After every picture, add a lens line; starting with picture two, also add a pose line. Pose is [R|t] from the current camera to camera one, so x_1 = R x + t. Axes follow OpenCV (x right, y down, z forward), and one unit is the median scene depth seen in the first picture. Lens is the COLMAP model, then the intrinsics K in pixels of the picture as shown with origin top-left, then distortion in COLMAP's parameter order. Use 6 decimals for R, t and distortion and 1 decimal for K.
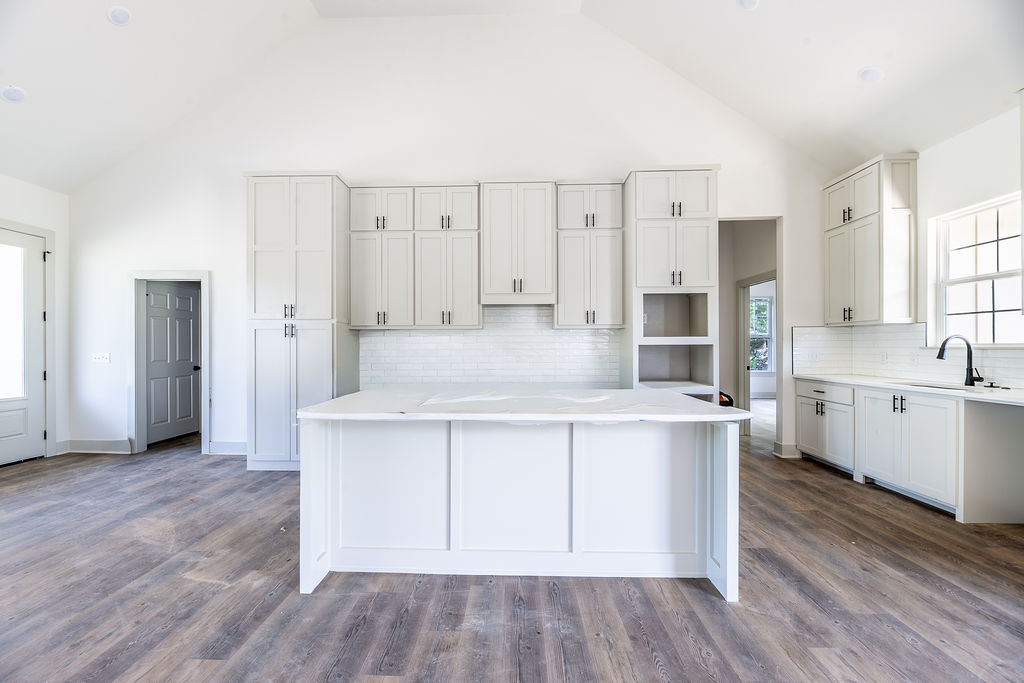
lens RADIAL K [[435.1, 0, 494.7], [0, 435.1, 345.6], [0, 0, 1]] dist [-0.002943, -0.000726]
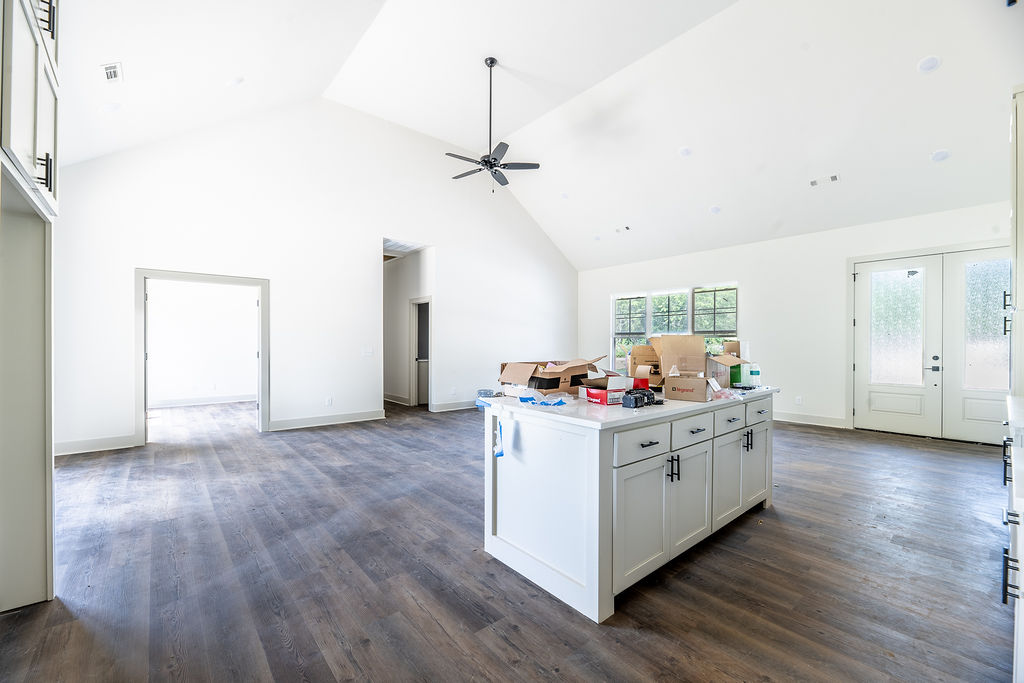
lens RADIAL K [[435.1, 0, 494.7], [0, 435.1, 345.6], [0, 0, 1]] dist [-0.002943, -0.000726]
pose [[-0.765086, 0.000409, -0.643928, 0.840608], [-0.004204, 0.999975, 0.005631, 0.000958], [0.643914, 0.007015, -0.765066, 1.233962]]
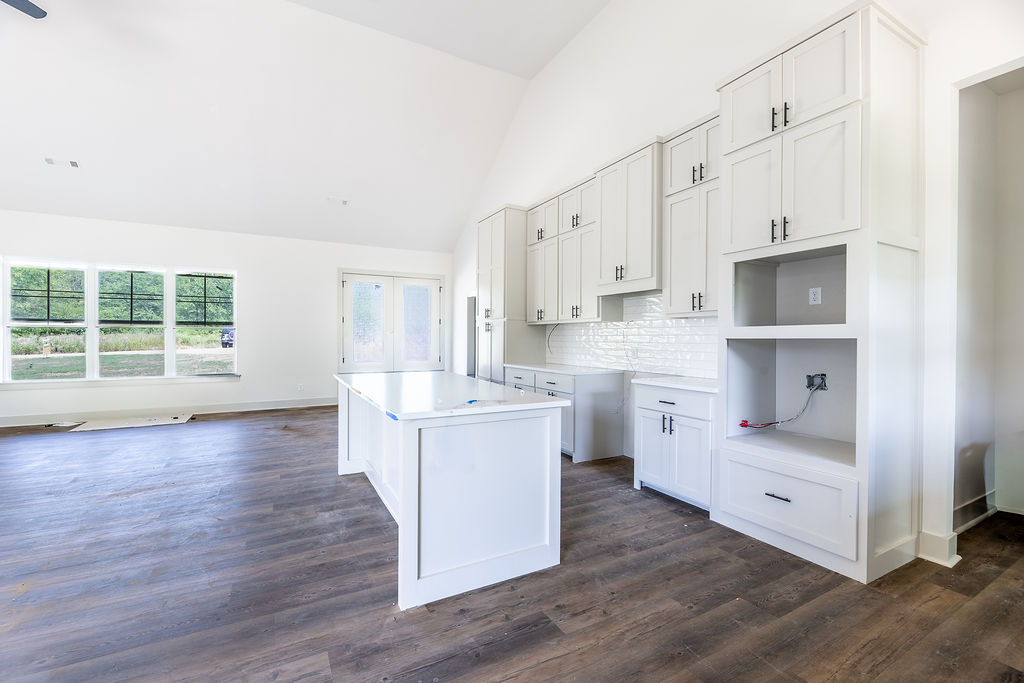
lens RADIAL K [[425.3, 0, 515.5], [0, 425.3, 339.8], [0, 0, 1]] dist [-0.001826, -0.000562]
pose [[0.506641, 0.007264, -0.862127, 0.930128], [-0.005517, 0.999971, 0.005183, -0.001486], [0.862140, 0.002130, 0.506666, 0.470578]]
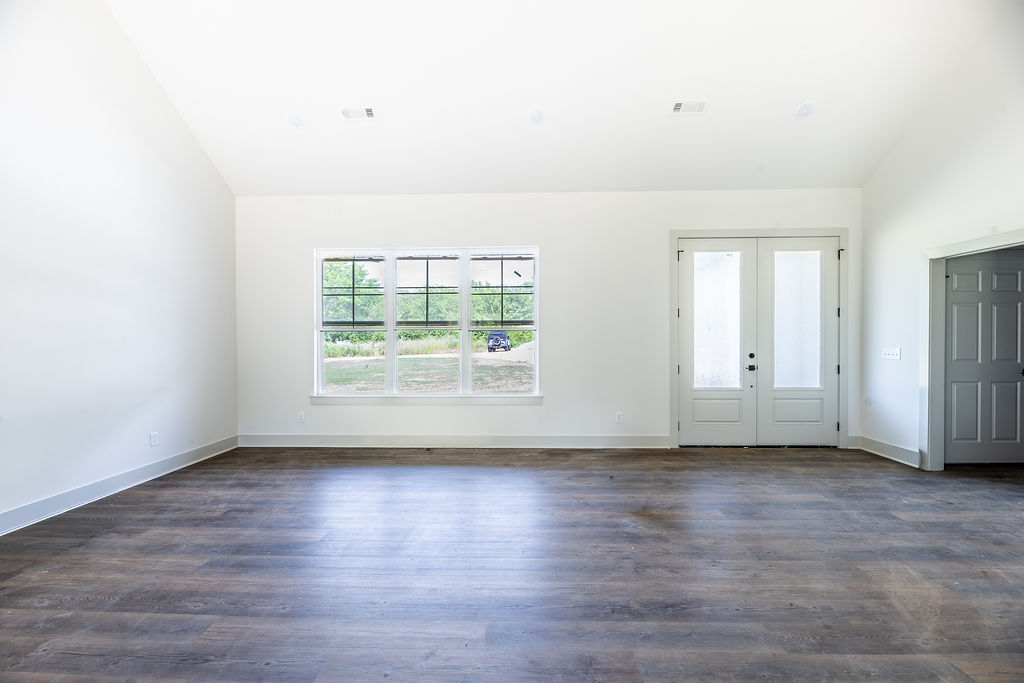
lens RADIAL K [[411.6, 0, 530.8], [0, 411.6, 345.9], [0, 0, 1]] dist [-0.000946, -0.004098]
pose [[0.039967, 0.010801, -0.999143, -0.108607], [0.003377, 0.999934, 0.010945, -0.000450], [0.999195, -0.003812, 0.039928, 0.287682]]
